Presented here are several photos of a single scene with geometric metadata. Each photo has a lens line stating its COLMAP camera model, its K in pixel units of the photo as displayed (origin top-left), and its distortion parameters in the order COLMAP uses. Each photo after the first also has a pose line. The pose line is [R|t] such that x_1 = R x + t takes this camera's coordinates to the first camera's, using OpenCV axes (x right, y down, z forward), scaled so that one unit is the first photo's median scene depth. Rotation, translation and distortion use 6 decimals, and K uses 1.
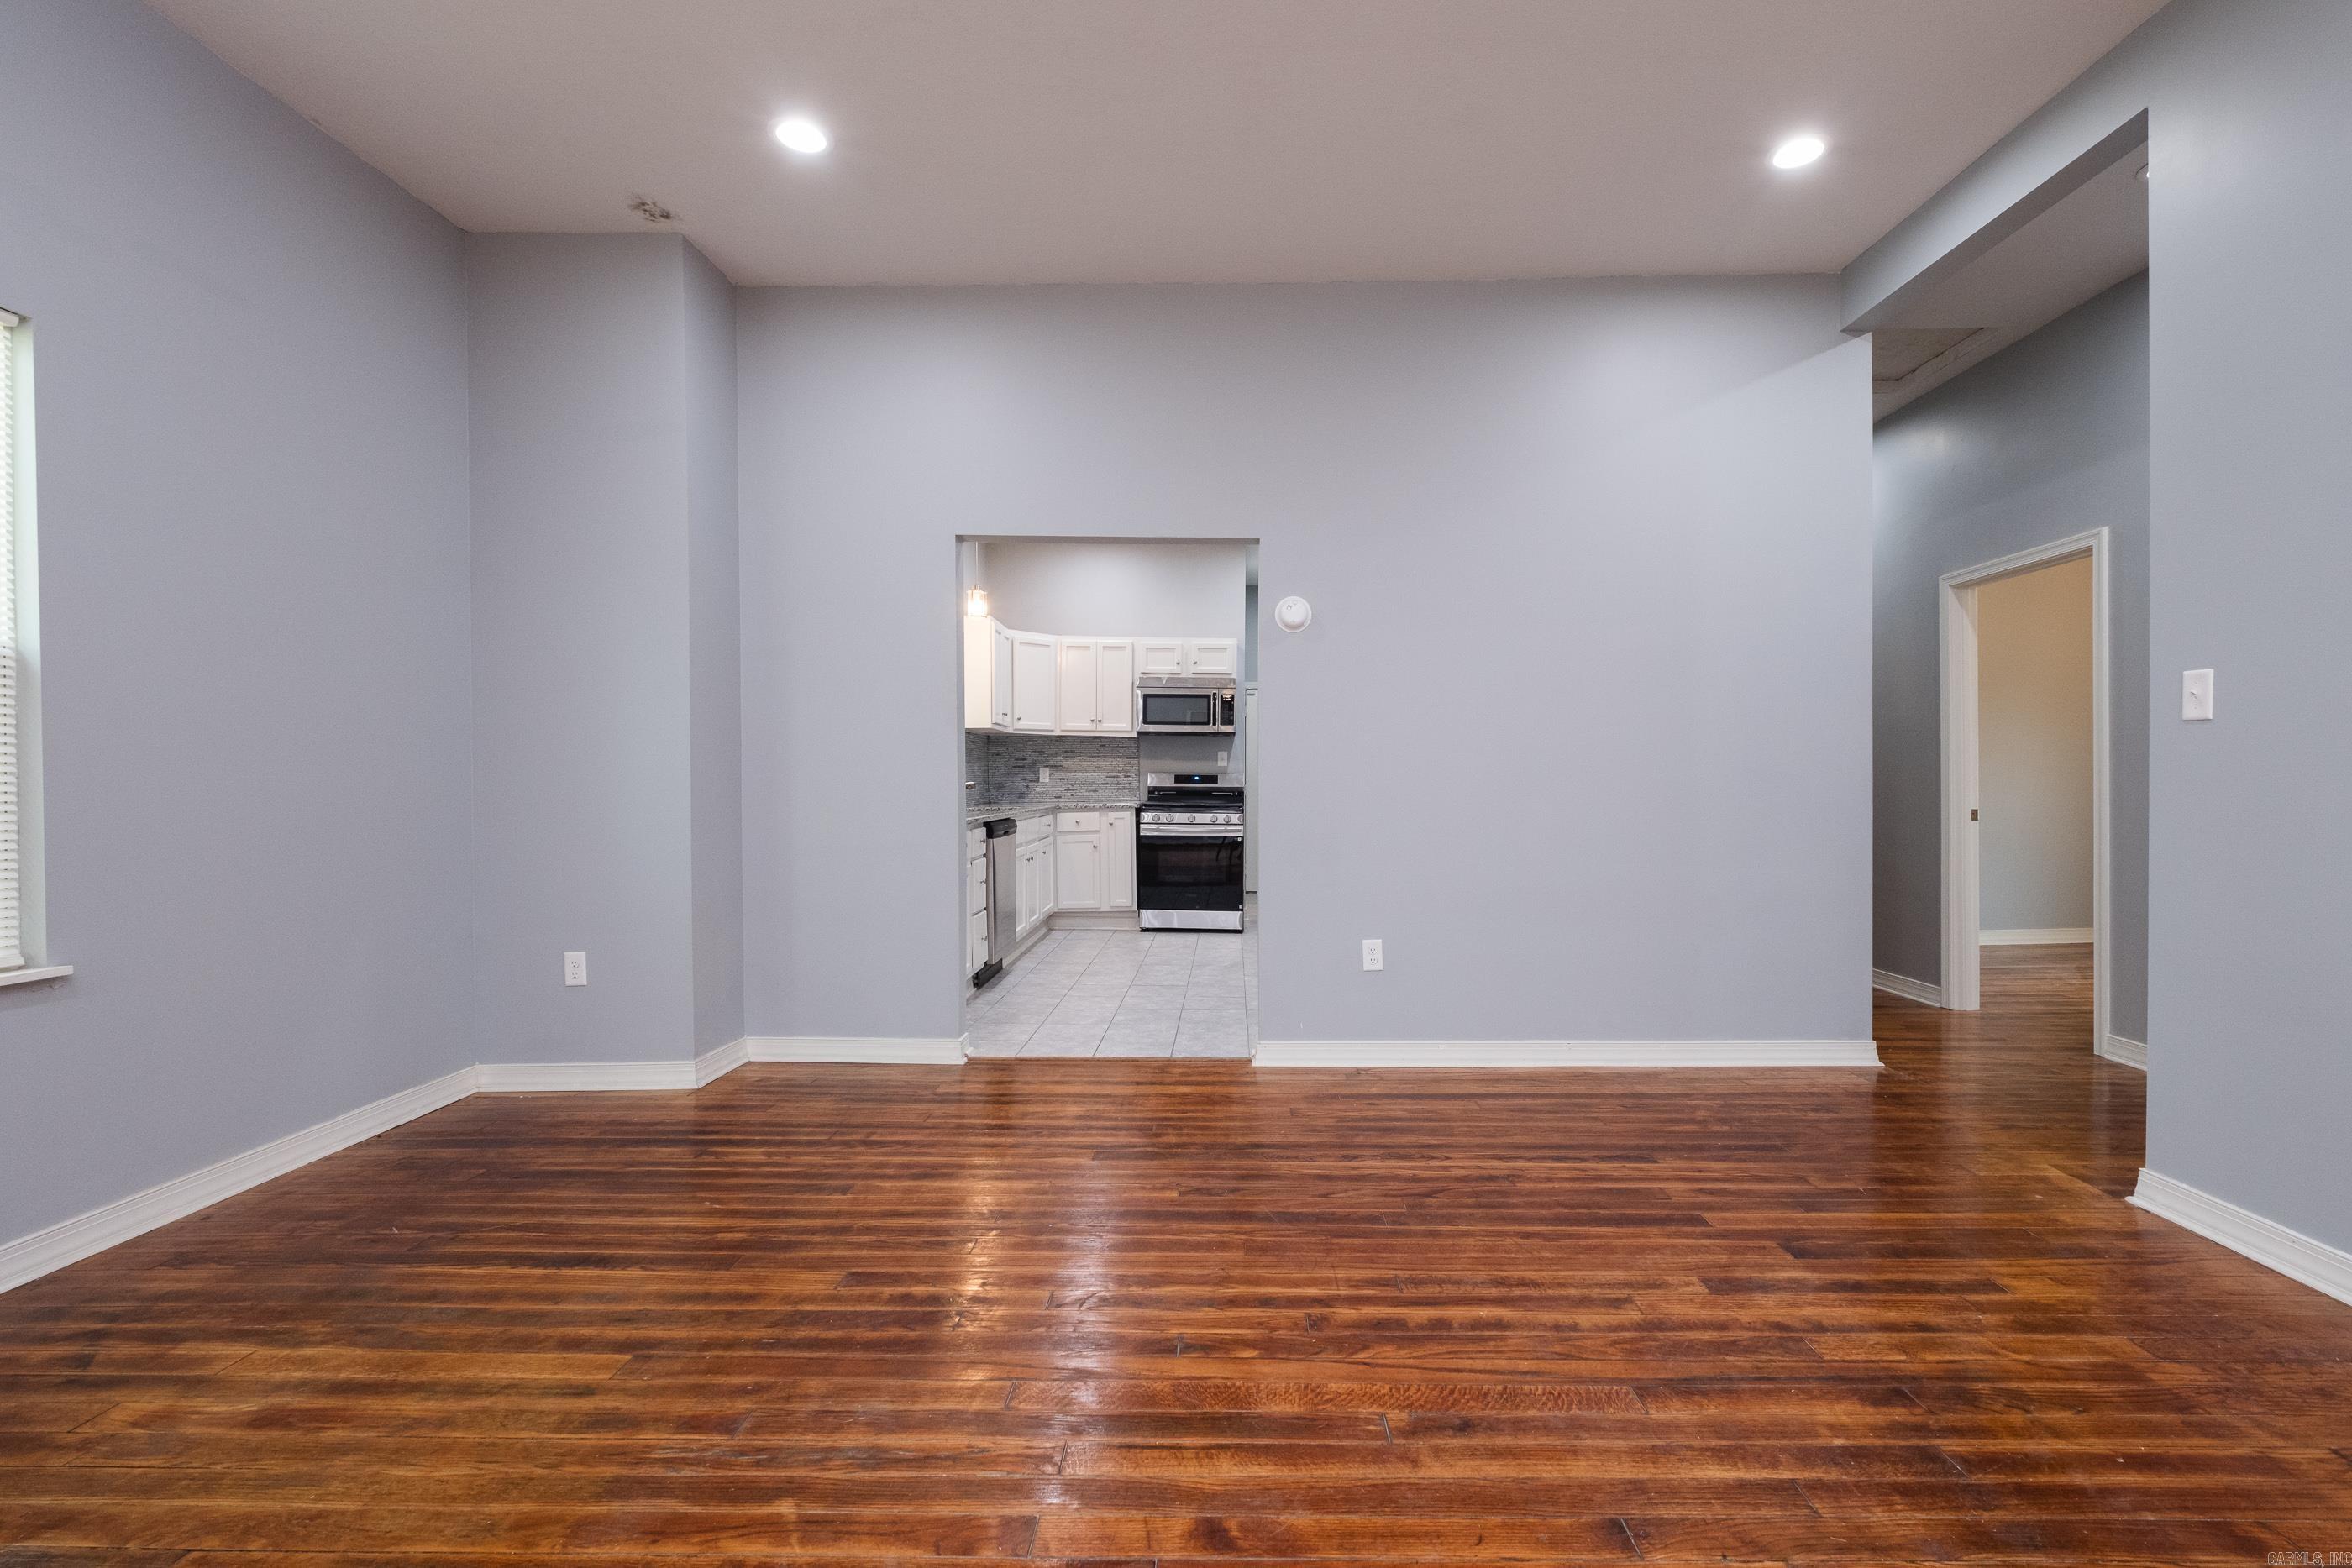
lens RADIAL K [[1037.0, 0, 1175.0], [0, 1037.0, 794.2], [0, 0, 1]] dist [-0.001950, -0.001498]
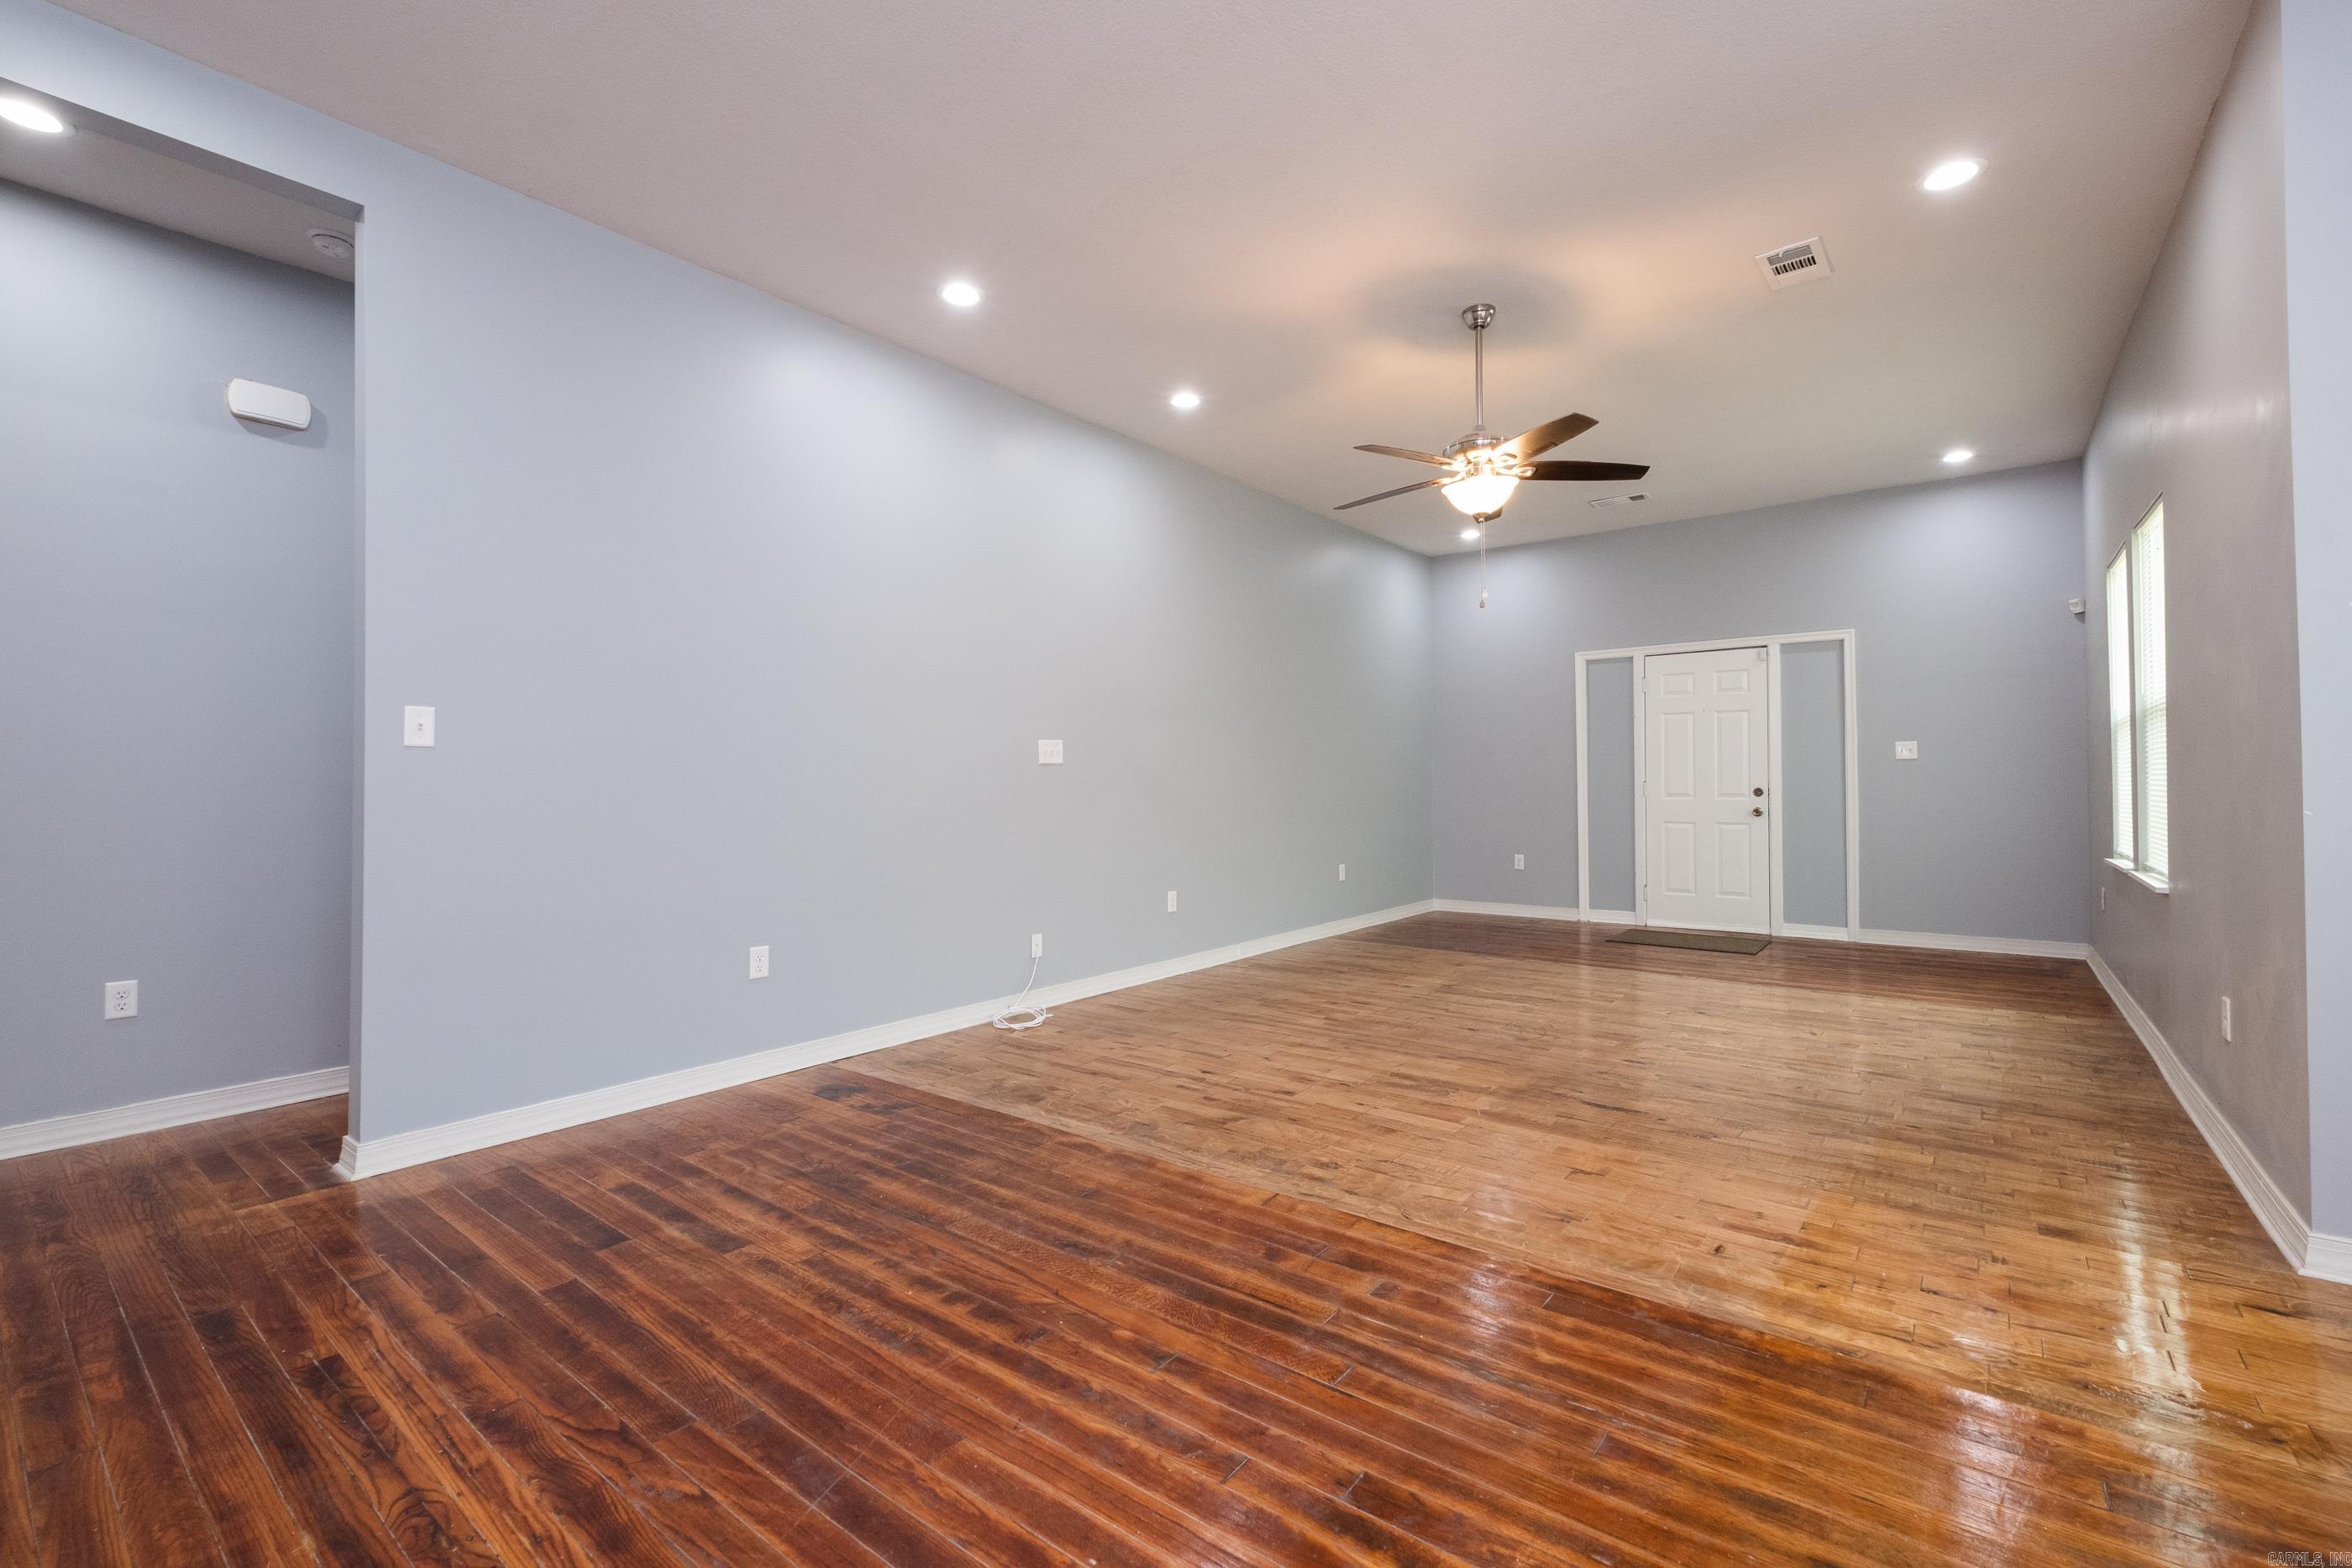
lens RADIAL K [[1037.0, 0, 1175.0], [0, 1037.0, 794.2], [0, 0, 1]] dist [-0.001950, -0.001498]
pose [[-0.818748, 0.007045, 0.574110, -0.556938], [0.020265, 0.999656, 0.016633, -0.031951], [-0.573796, 0.025253, -0.818609, 1.722636]]
